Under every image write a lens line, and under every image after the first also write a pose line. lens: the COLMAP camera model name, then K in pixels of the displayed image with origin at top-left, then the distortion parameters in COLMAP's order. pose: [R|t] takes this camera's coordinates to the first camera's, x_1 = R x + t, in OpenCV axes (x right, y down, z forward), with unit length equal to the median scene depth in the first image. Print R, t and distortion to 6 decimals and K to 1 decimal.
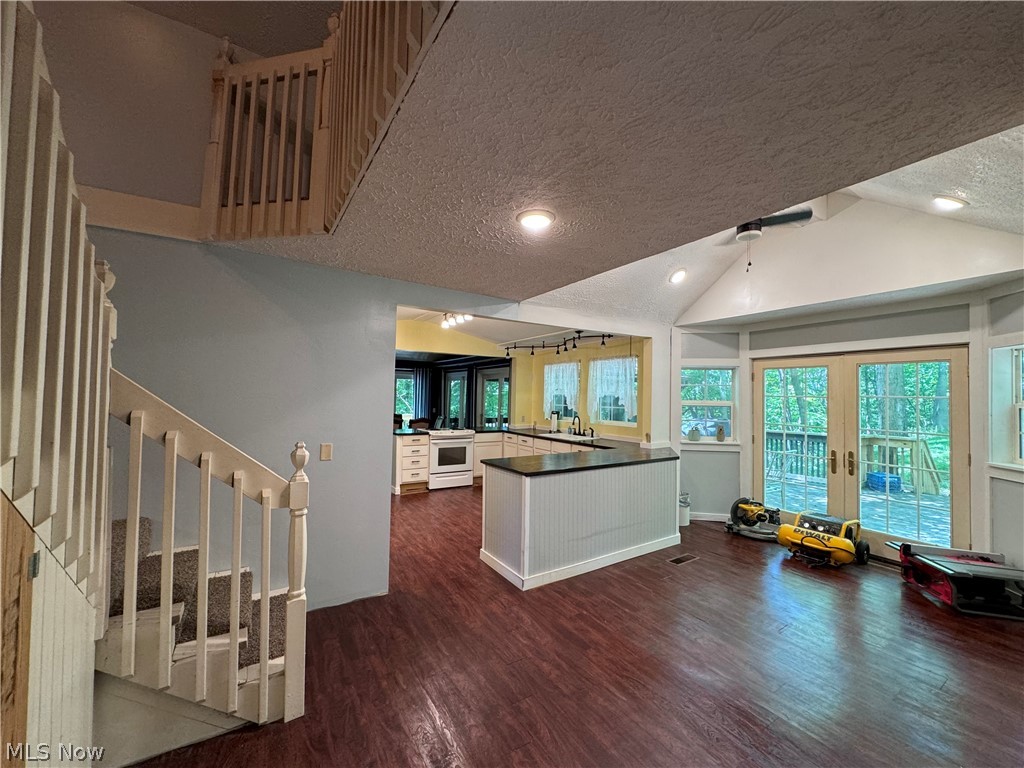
lens RADIAL K [[407.5, 0, 511.5], [0, 407.5, 381.7], [0, 0, 1]] dist [-0.000869, 0.000096]
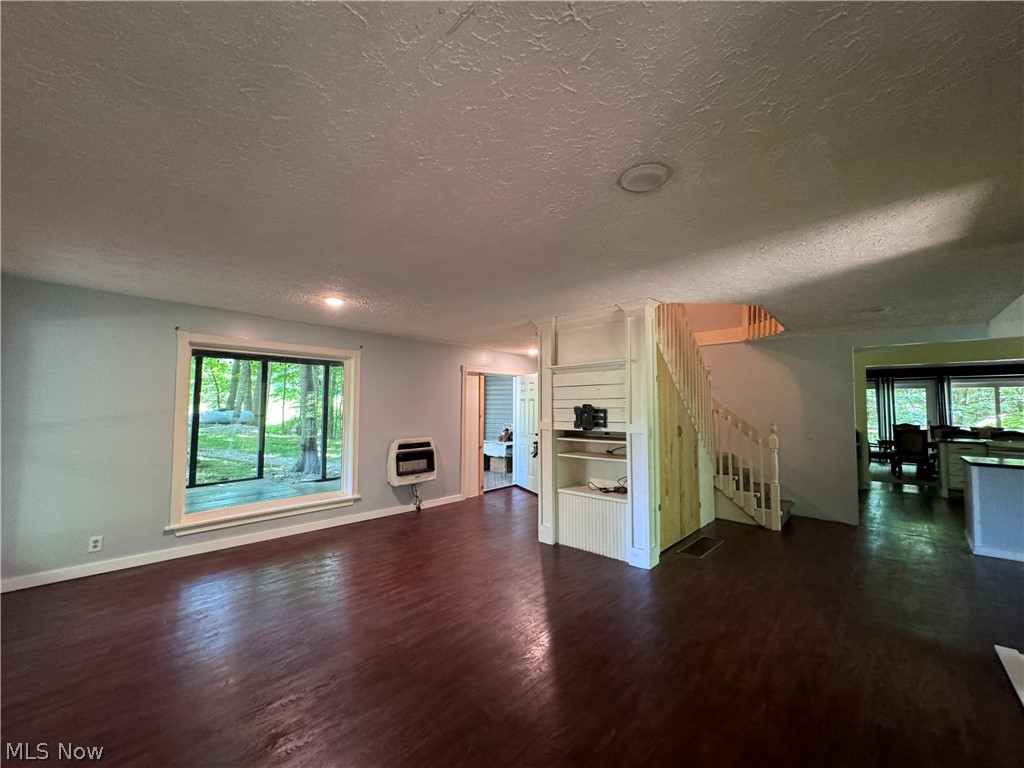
lens RADIAL K [[407.5, 0, 511.5], [0, 407.5, 381.7], [0, 0, 1]] dist [-0.000869, 0.000096]
pose [[0.269978, -0.065033, -0.960668, 0.520211], [0.031434, 0.997780, -0.058711, -0.003813], [0.962353, -0.014347, 0.271422, -0.433846]]
